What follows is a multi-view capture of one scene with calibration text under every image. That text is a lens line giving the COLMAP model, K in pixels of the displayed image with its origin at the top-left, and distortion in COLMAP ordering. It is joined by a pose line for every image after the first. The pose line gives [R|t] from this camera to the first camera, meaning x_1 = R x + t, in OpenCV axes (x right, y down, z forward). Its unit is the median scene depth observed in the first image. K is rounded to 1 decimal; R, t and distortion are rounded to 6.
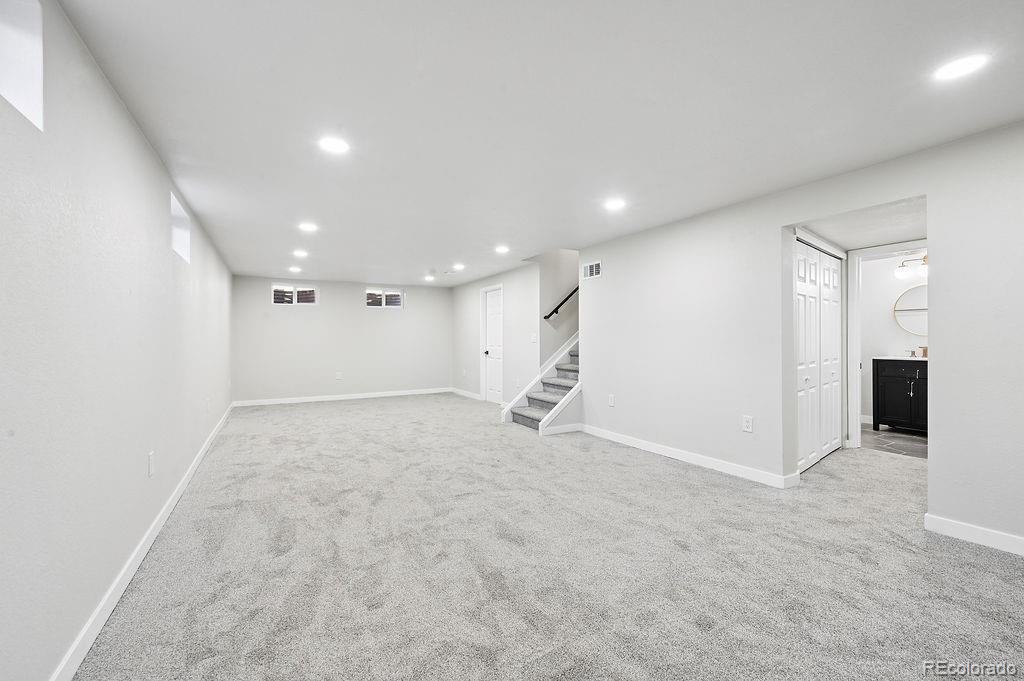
lens RADIAL K [[435.4, 0, 513.6], [0, 435.4, 340.4], [0, 0, 1]] dist [0.000951, -0.000165]
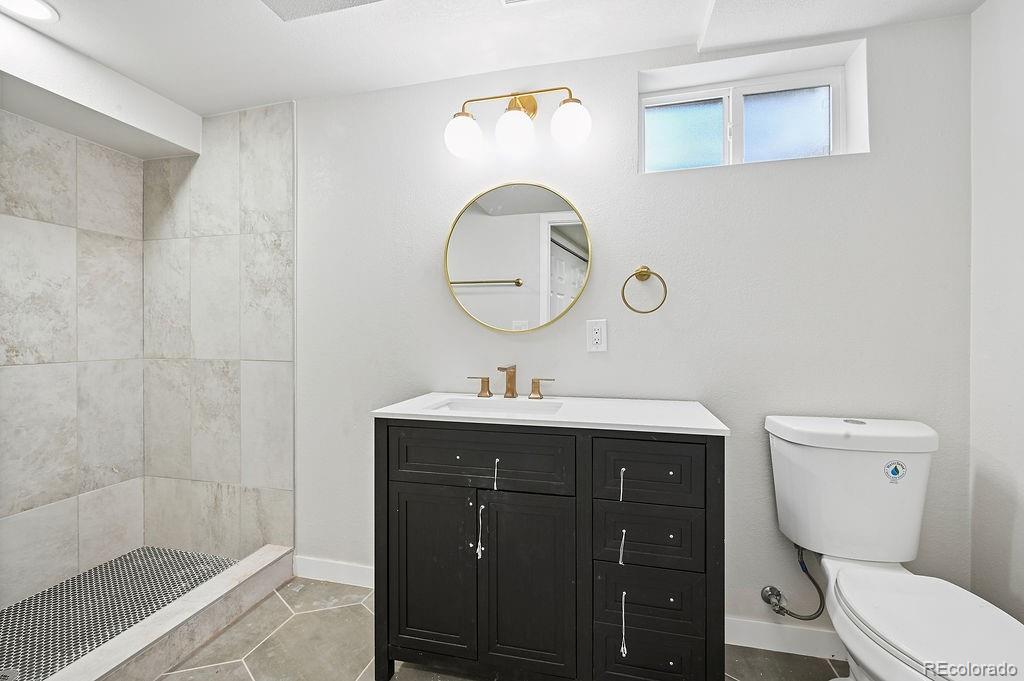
lens RADIAL K [[435.4, 0, 514.4], [0, 435.4, 339.8], [0, 0, 1]] dist [0.000951, -0.000165]
pose [[0.688512, 0.011764, 0.725129, 0.691526], [-0.008396, 0.999931, -0.008250, -0.003765], [-0.725176, -0.000408, 0.688564, 0.755951]]
